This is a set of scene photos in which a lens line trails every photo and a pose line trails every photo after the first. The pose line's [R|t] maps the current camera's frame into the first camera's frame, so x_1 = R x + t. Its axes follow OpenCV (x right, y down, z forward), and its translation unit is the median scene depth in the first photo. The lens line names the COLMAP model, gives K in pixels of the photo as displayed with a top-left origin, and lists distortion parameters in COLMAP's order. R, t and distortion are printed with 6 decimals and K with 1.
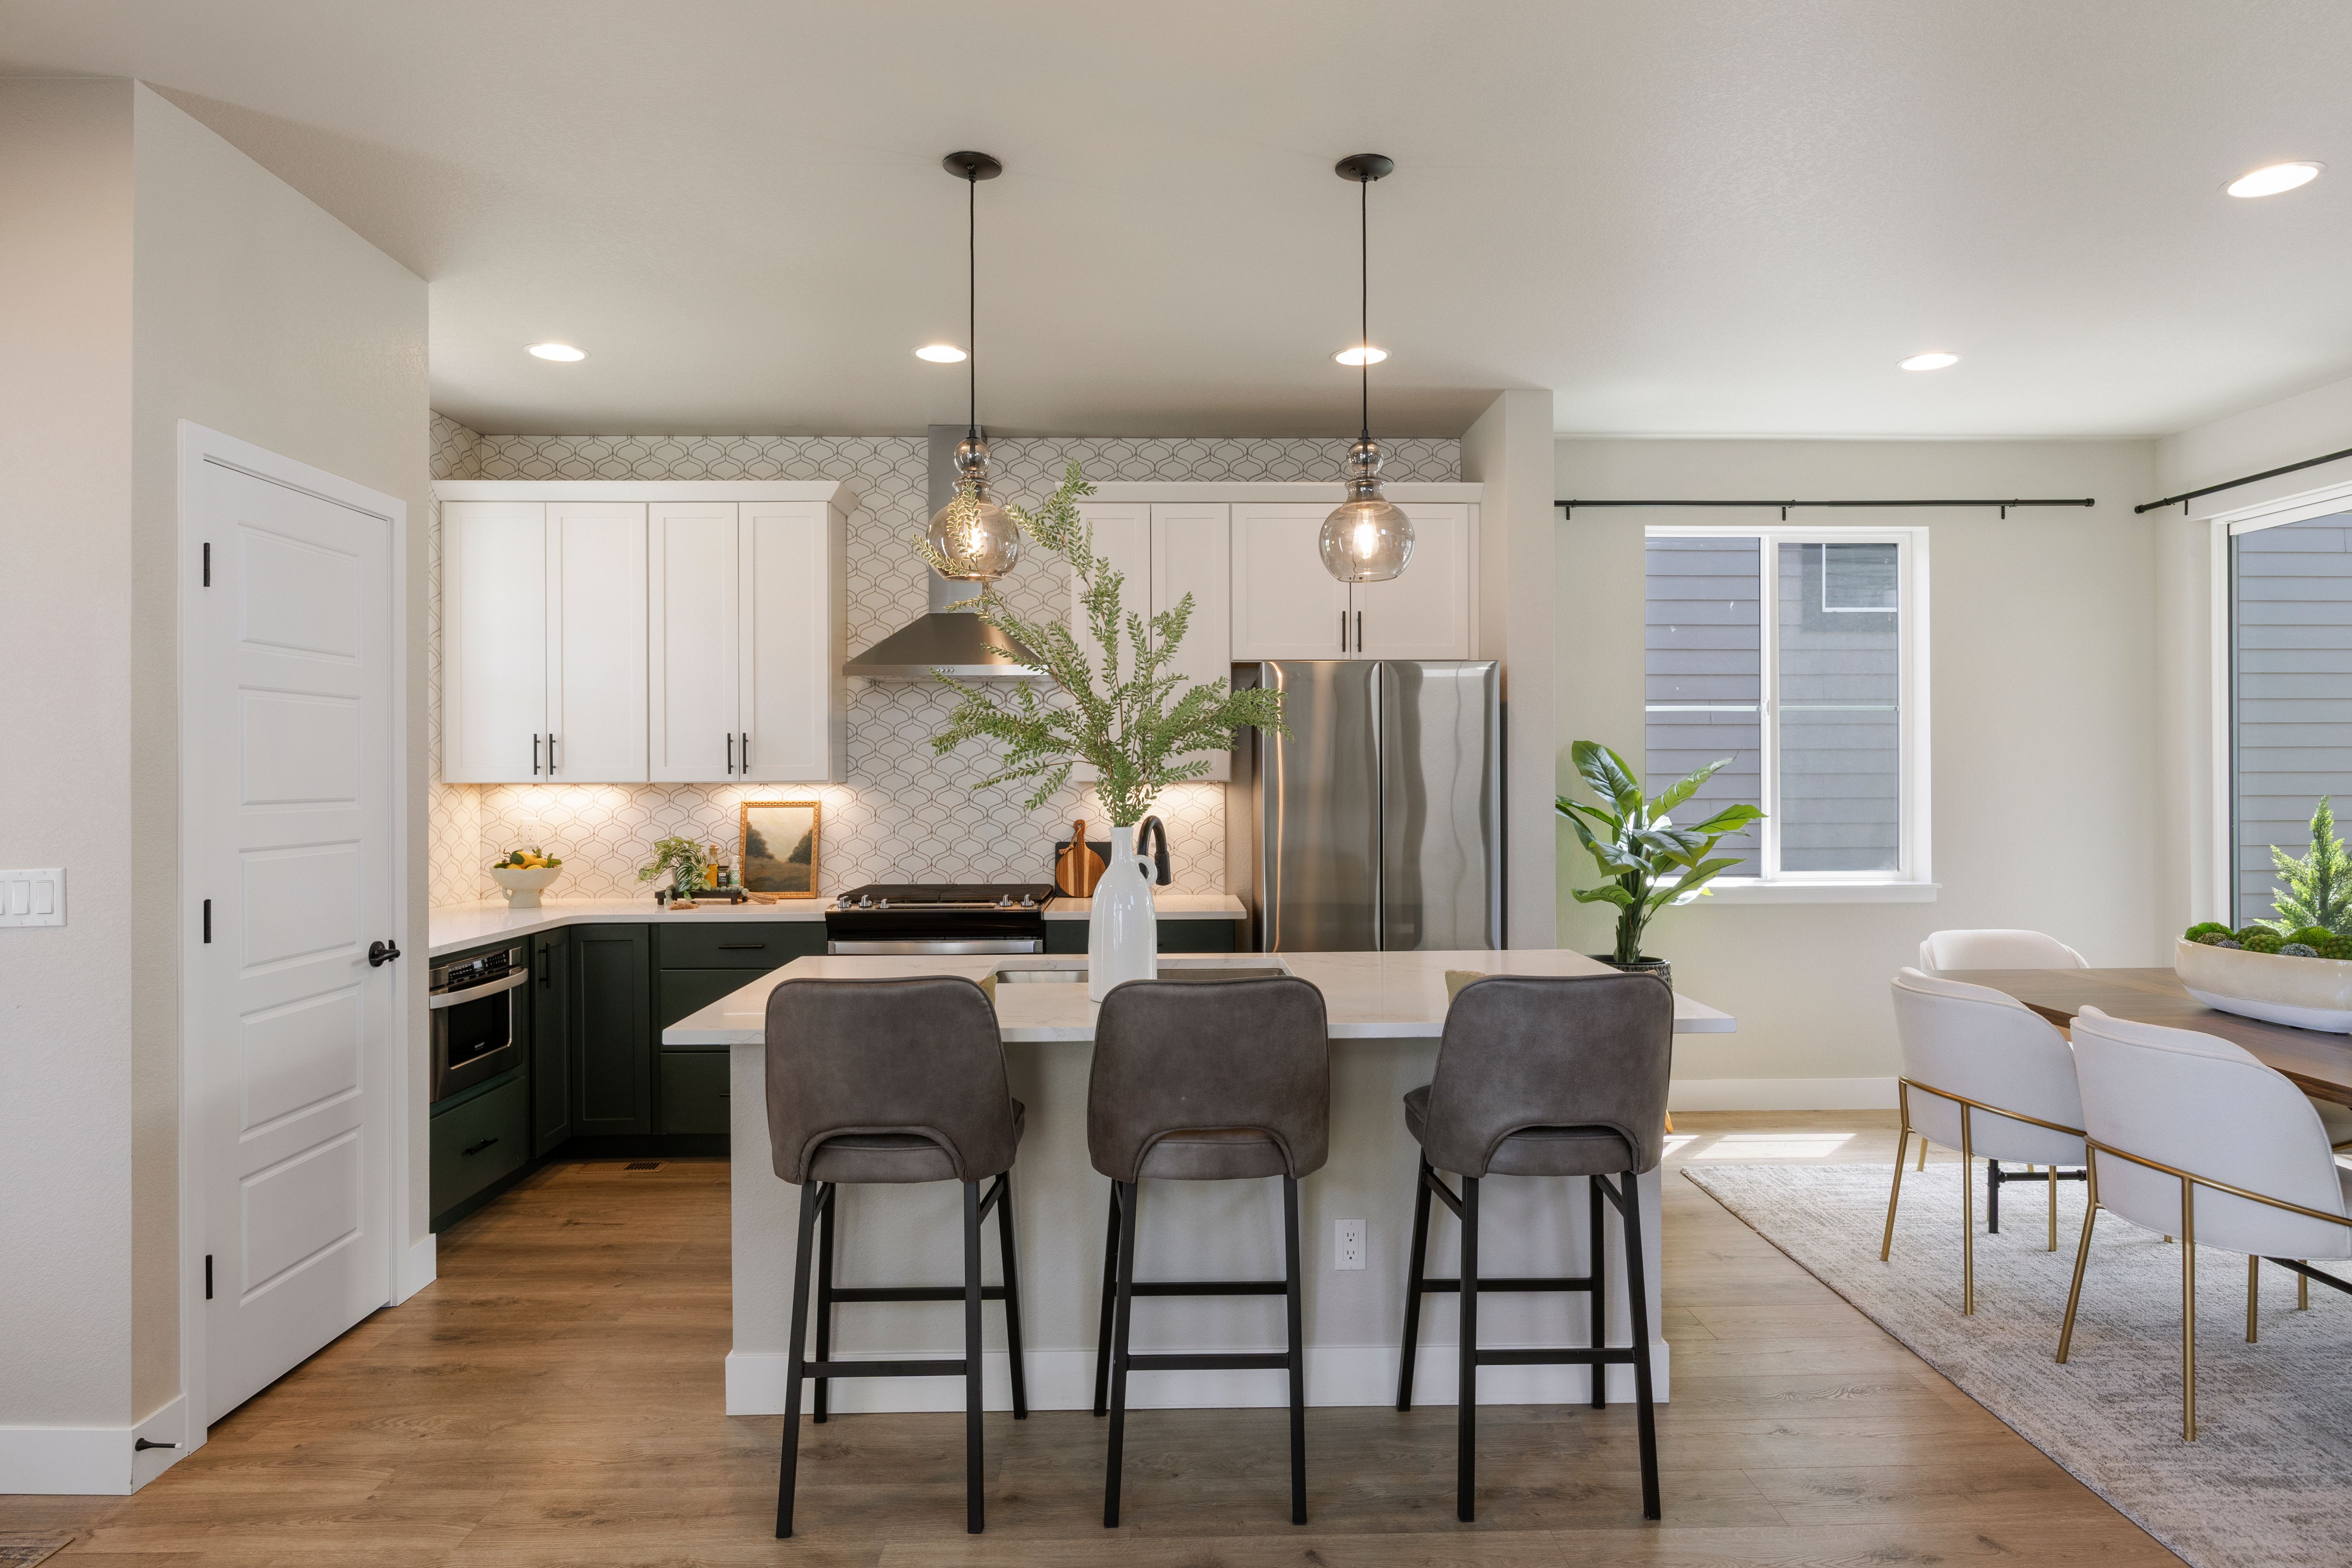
lens RADIAL K [[1358.4, 0, 1176.1], [0, 1358.4, 779.0], [0, 0, 1]] dist [-0.006683, 0.000886]
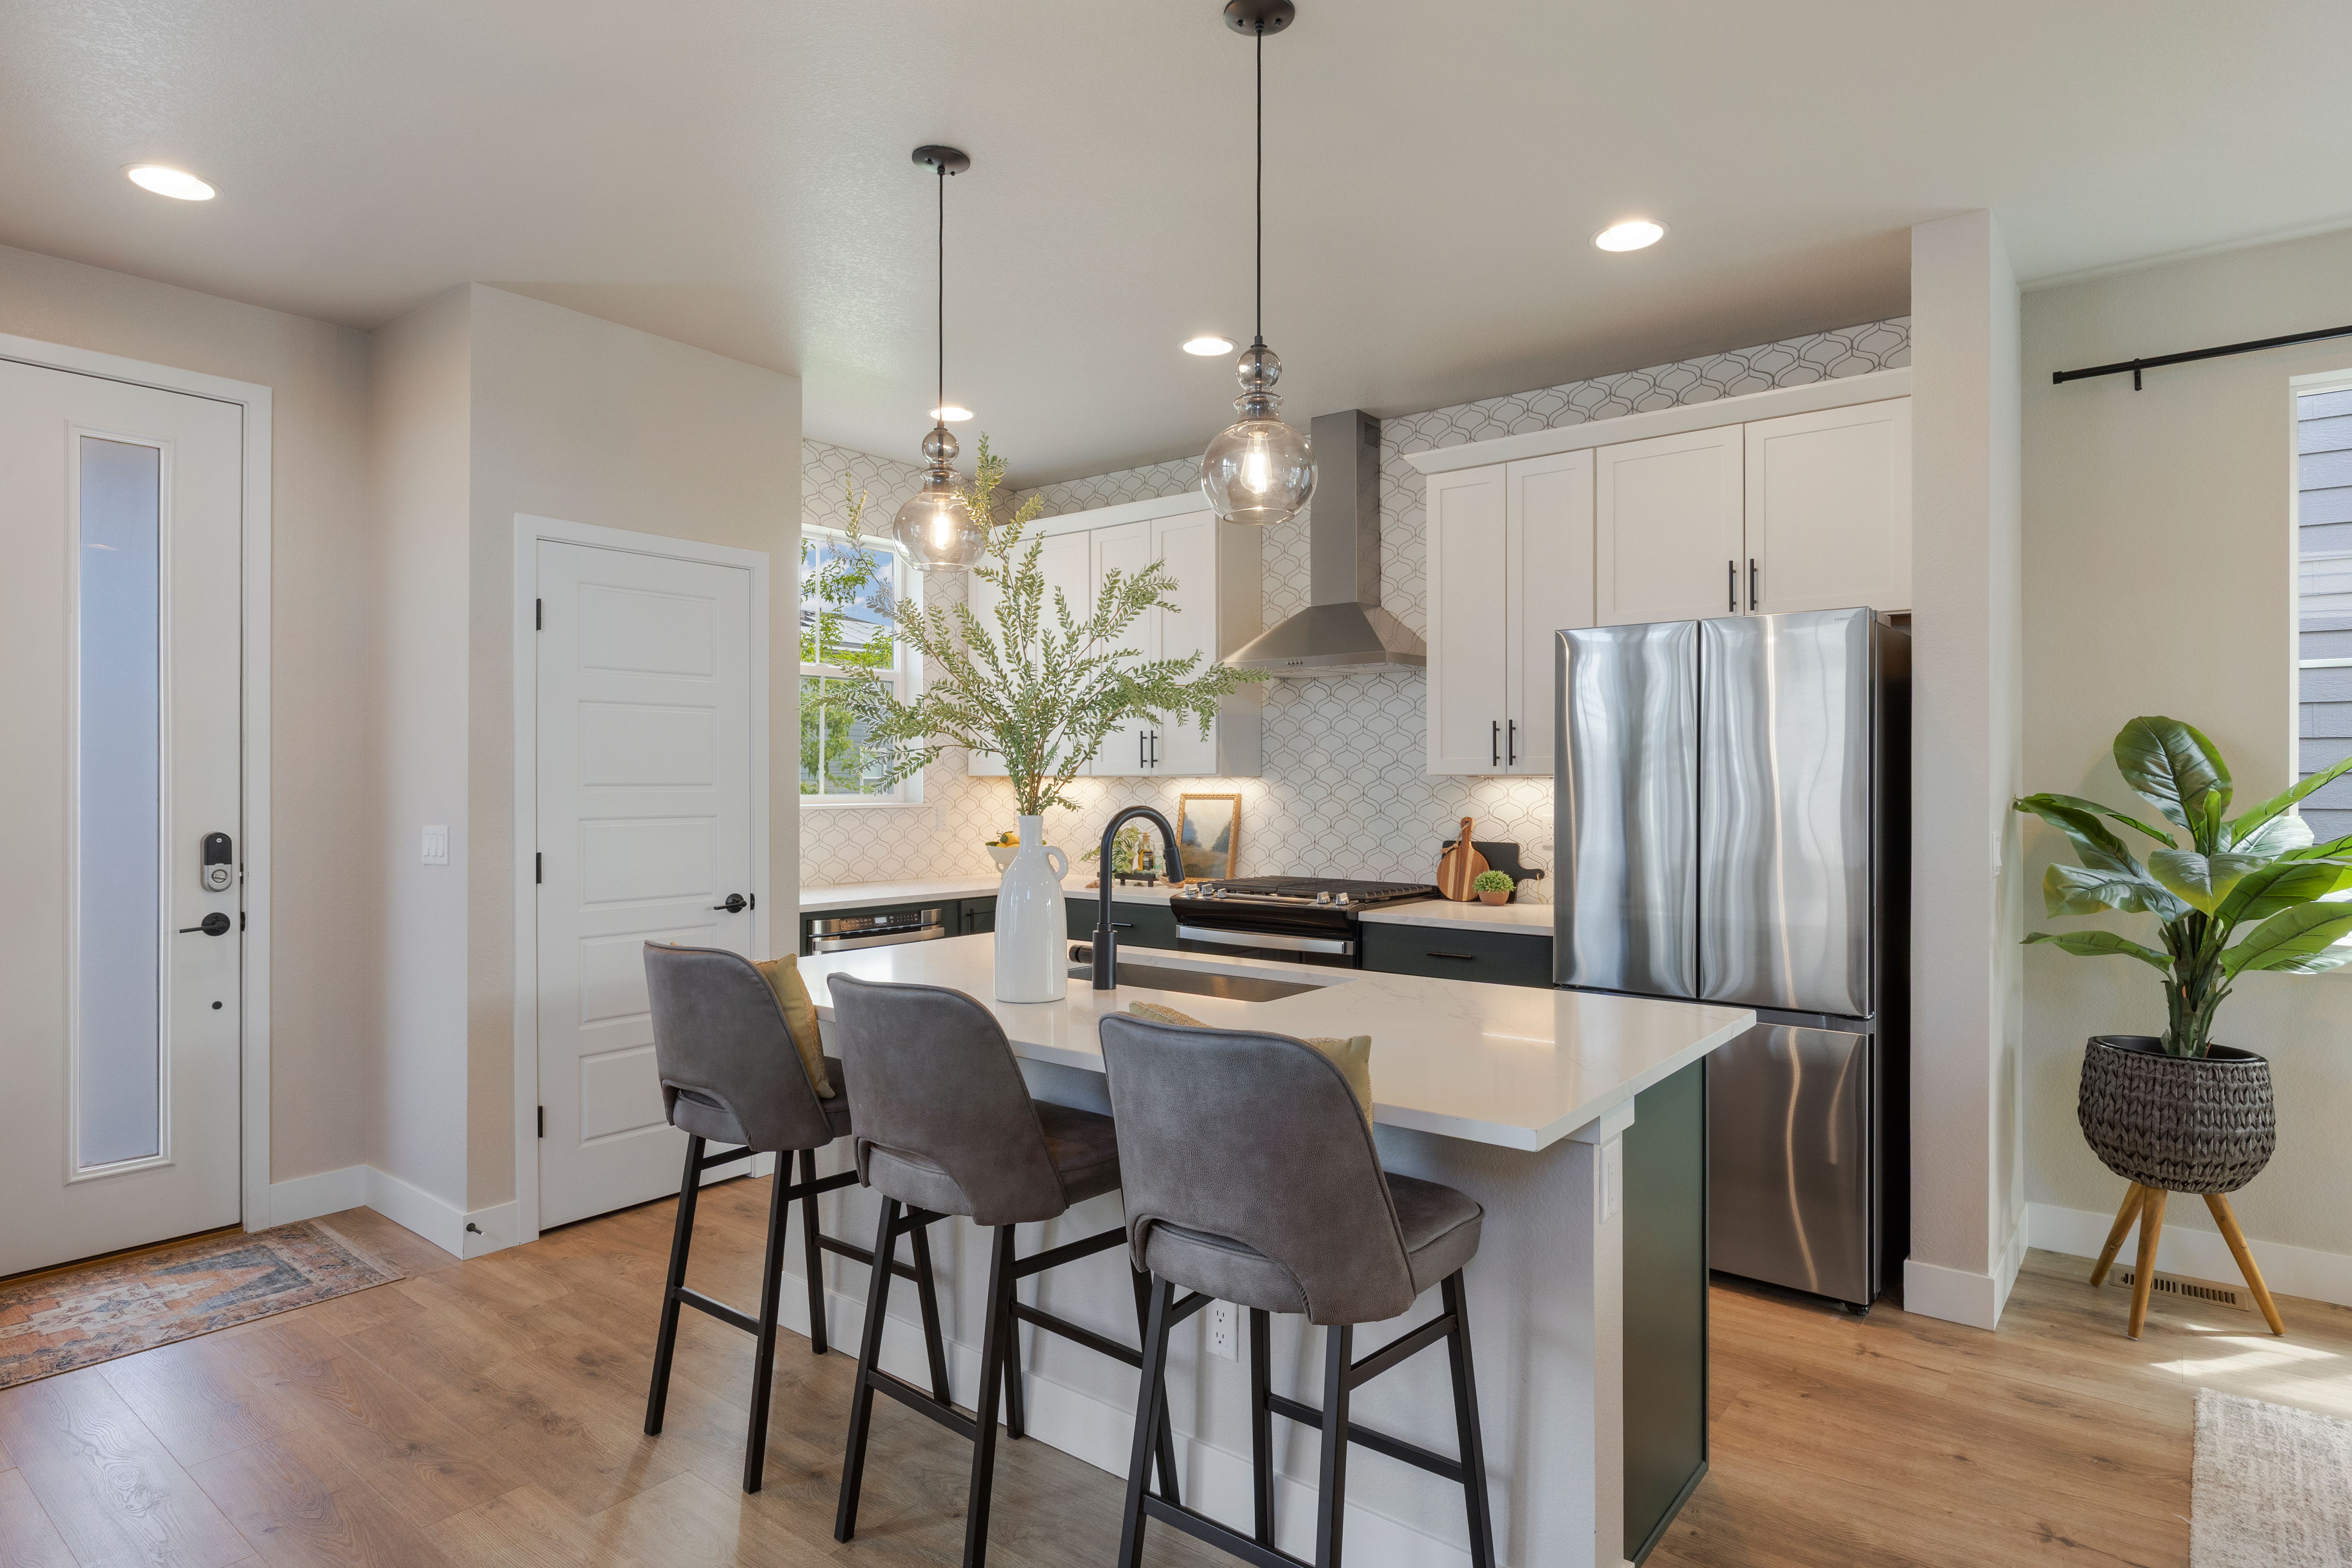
lens RADIAL K [[1269.7, 0, 1180.9], [0, 1269.7, 781.5], [0, 0, 1]] dist [-0.000800, -0.000973]
pose [[0.771204, 0.004267, -0.636574, 0.347950], [-0.004474, 0.999989, 0.001282, 0.005749], [0.636573, 0.001860, 0.771214, 0.223851]]
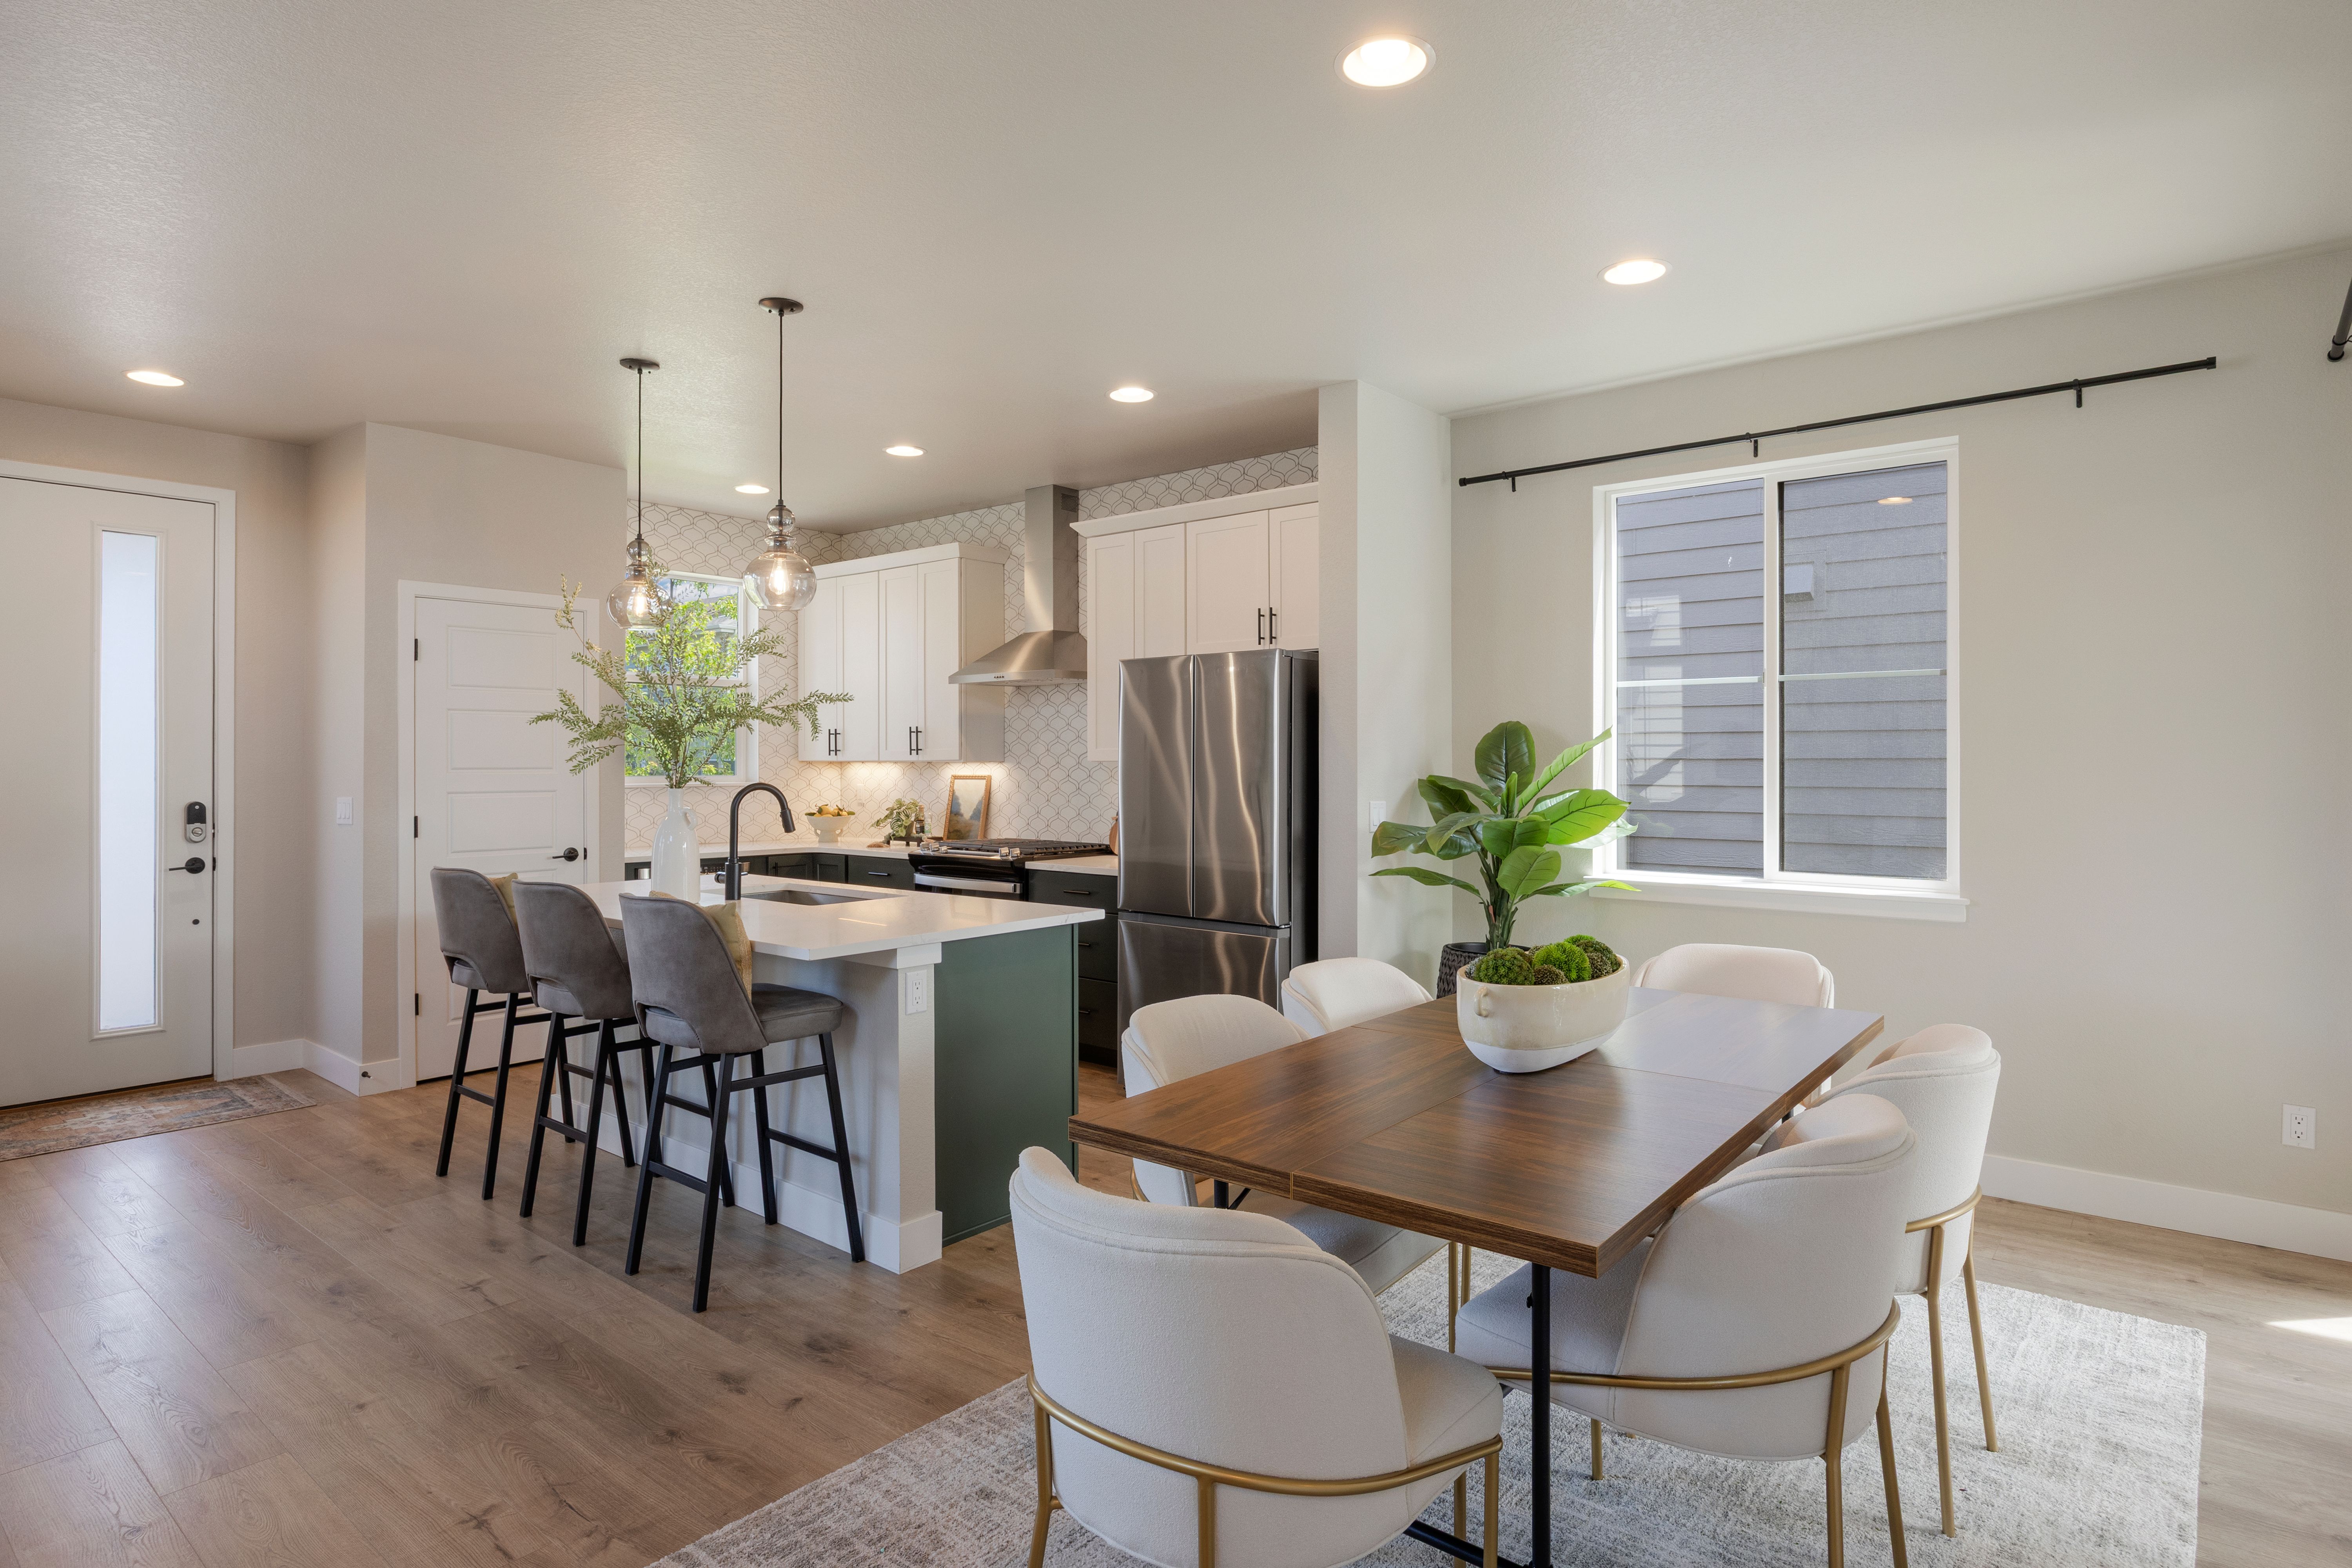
lens RADIAL K [[1250.4, 0, 1177.3], [0, 1250.4, 759.3], [0, 0, 1]] dist [-0.003872, -0.000340]
pose [[0.755791, 0.002181, -0.654809, 0.740445], [-0.004209, 0.999990, -0.001527, 0.001346], [0.654799, 0.003911, 0.755793, 0.185582]]
